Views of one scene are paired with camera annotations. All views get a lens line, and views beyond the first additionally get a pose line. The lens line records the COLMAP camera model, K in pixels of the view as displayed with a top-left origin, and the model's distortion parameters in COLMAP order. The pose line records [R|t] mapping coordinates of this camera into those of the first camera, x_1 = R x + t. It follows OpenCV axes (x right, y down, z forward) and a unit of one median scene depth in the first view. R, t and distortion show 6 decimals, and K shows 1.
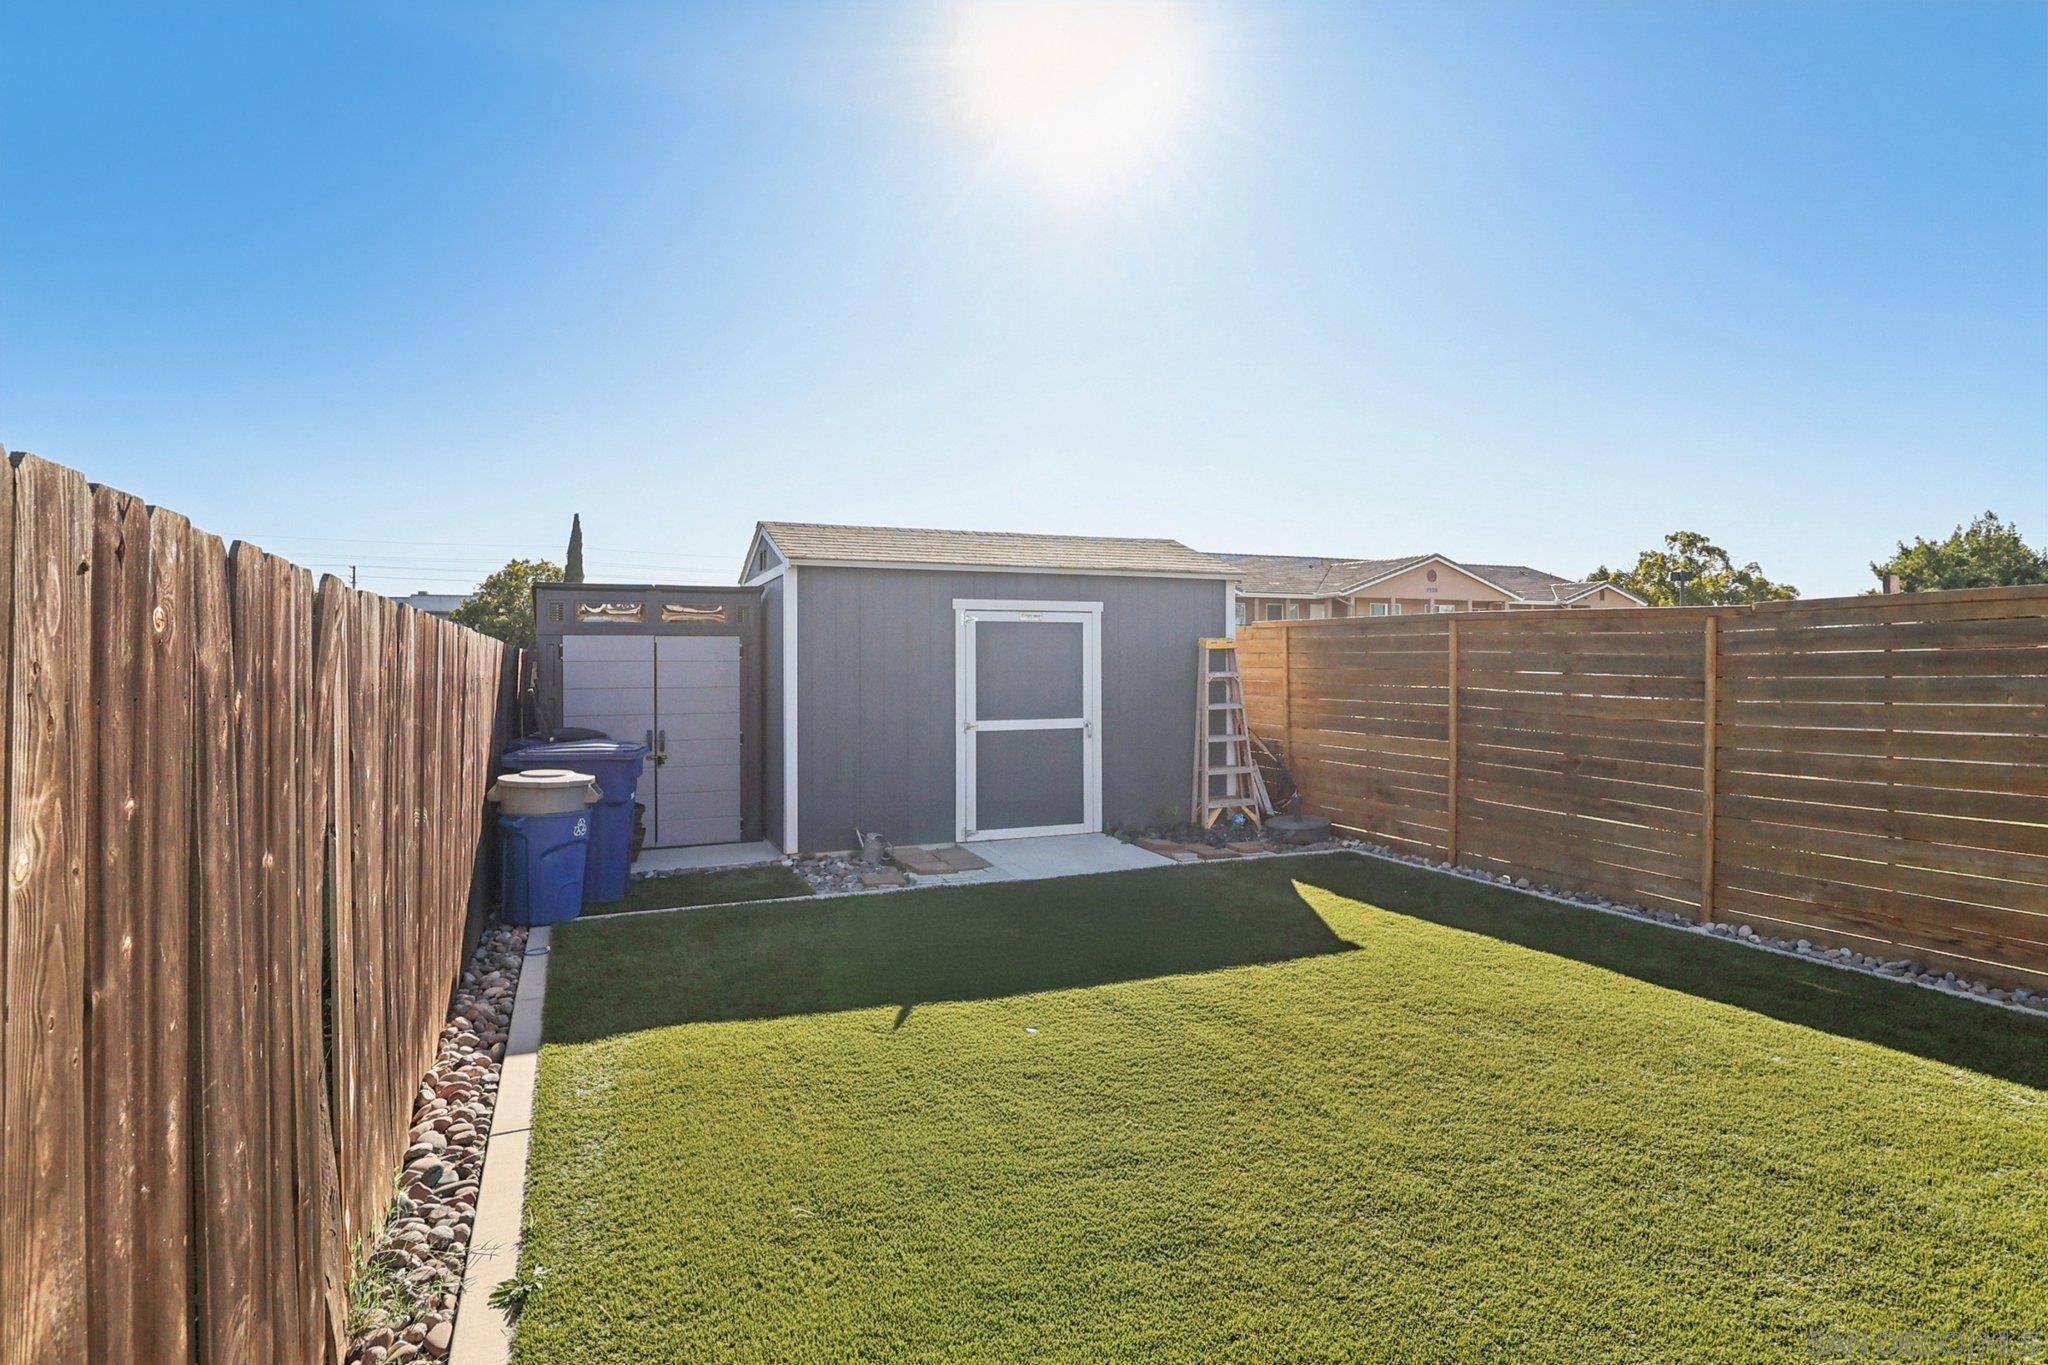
lens RADIAL K [[1060.1, 0, 1031.4], [0, 1060.1, 649.5], [0, 0, 1]] dist [-0.000027, -0.000232]
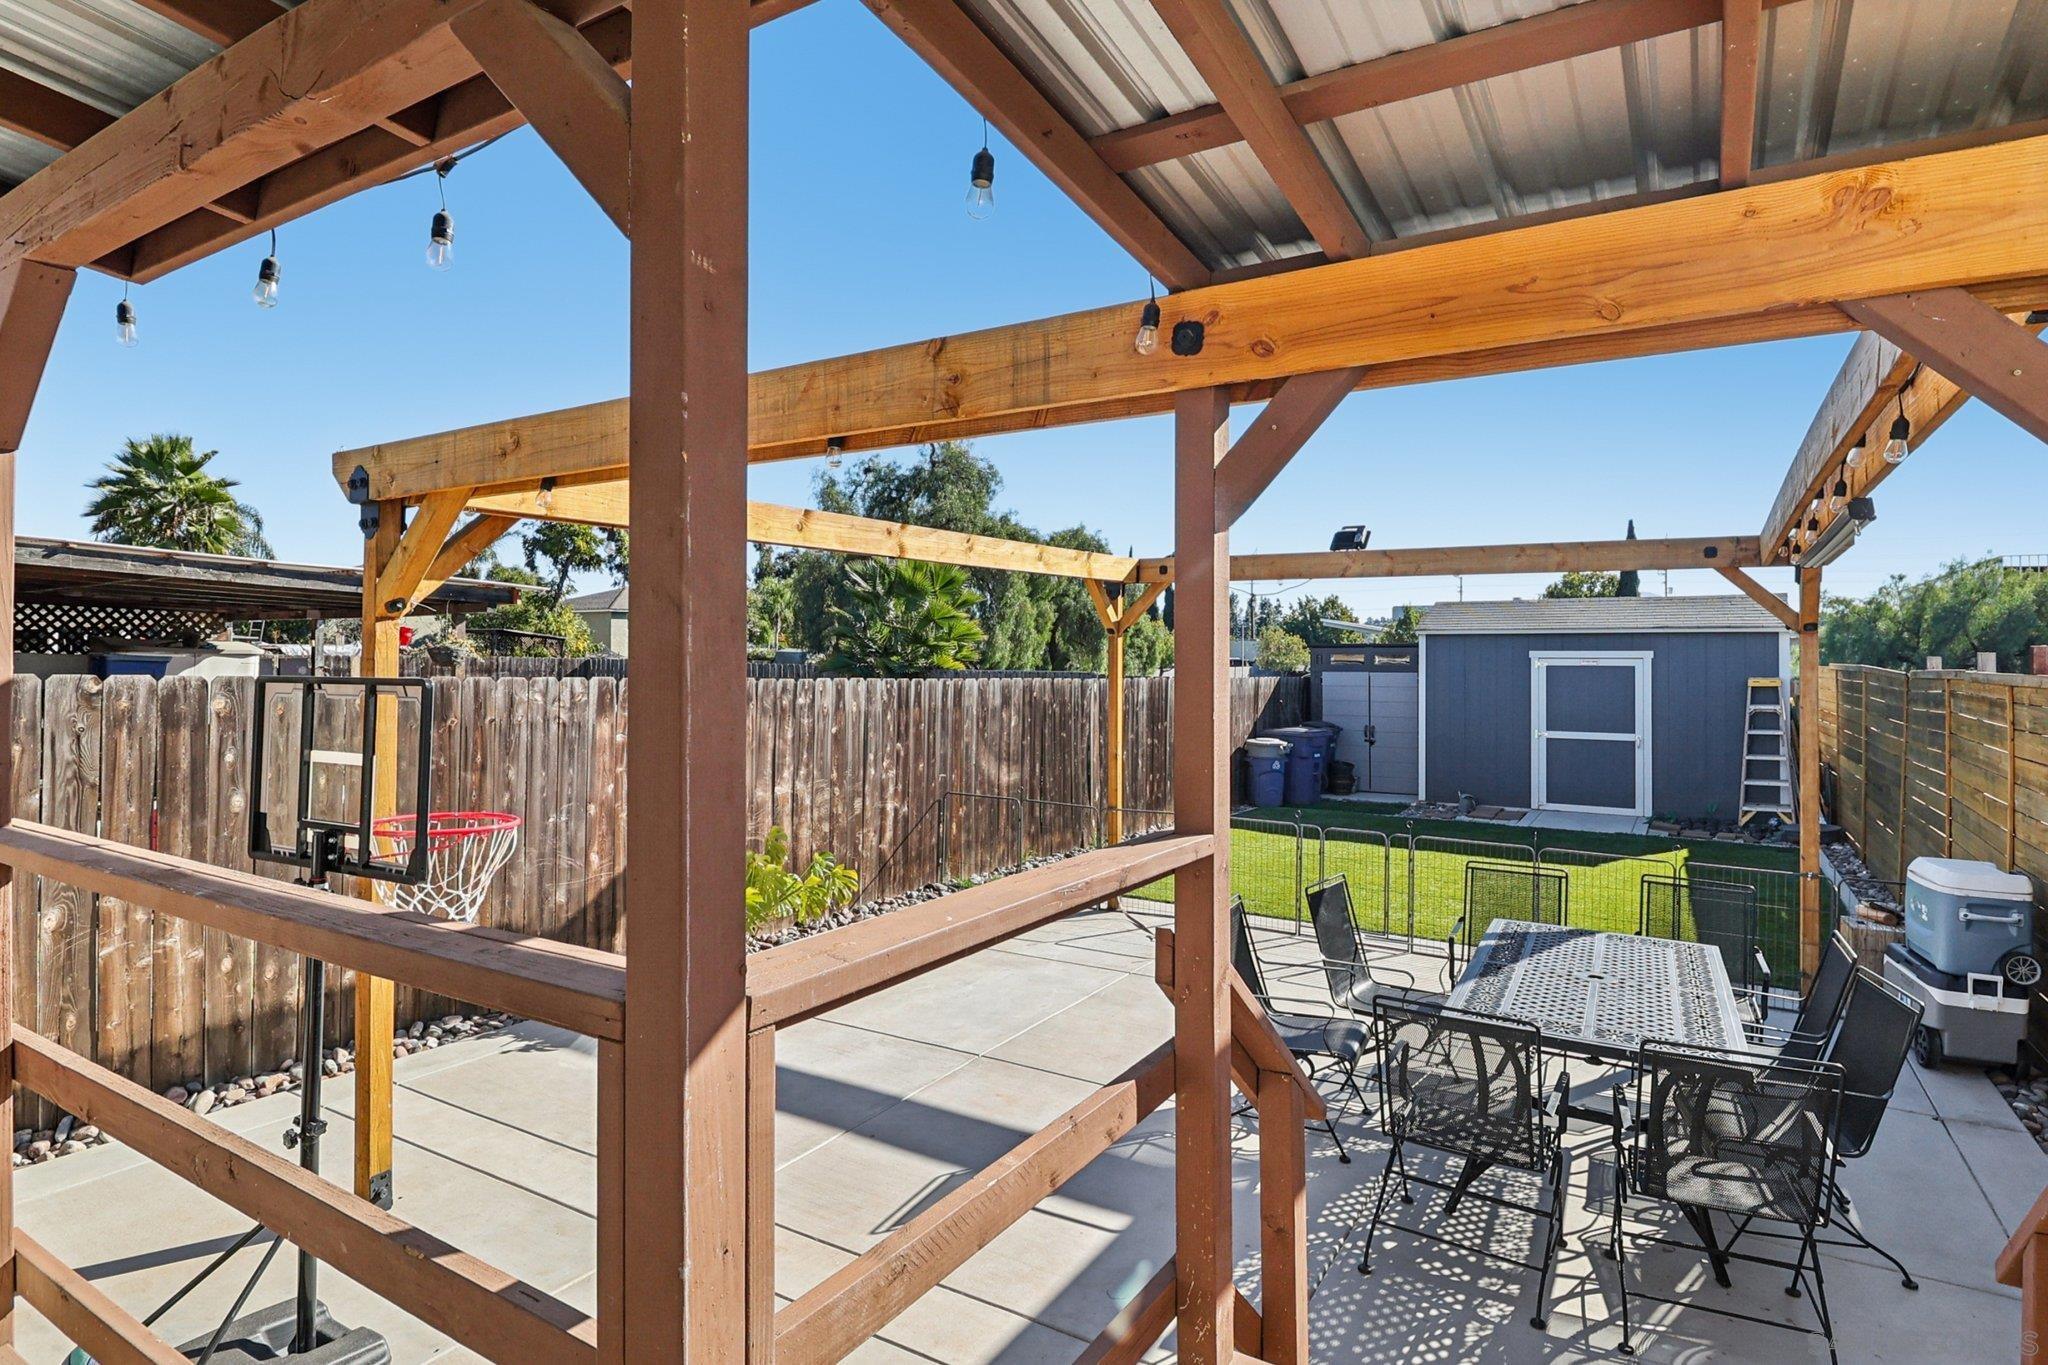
lens RADIAL K [[1060.1, 0, 1031.4], [0, 1060.1, 649.5], [0, 0, 1]] dist [-0.000027, -0.000232]
pose [[0.569519, -0.002172, -0.821975, 0.781700], [0.001787, 0.999997, -0.001405, -0.049210], [0.821976, -0.000669, 0.569522, -0.476728]]
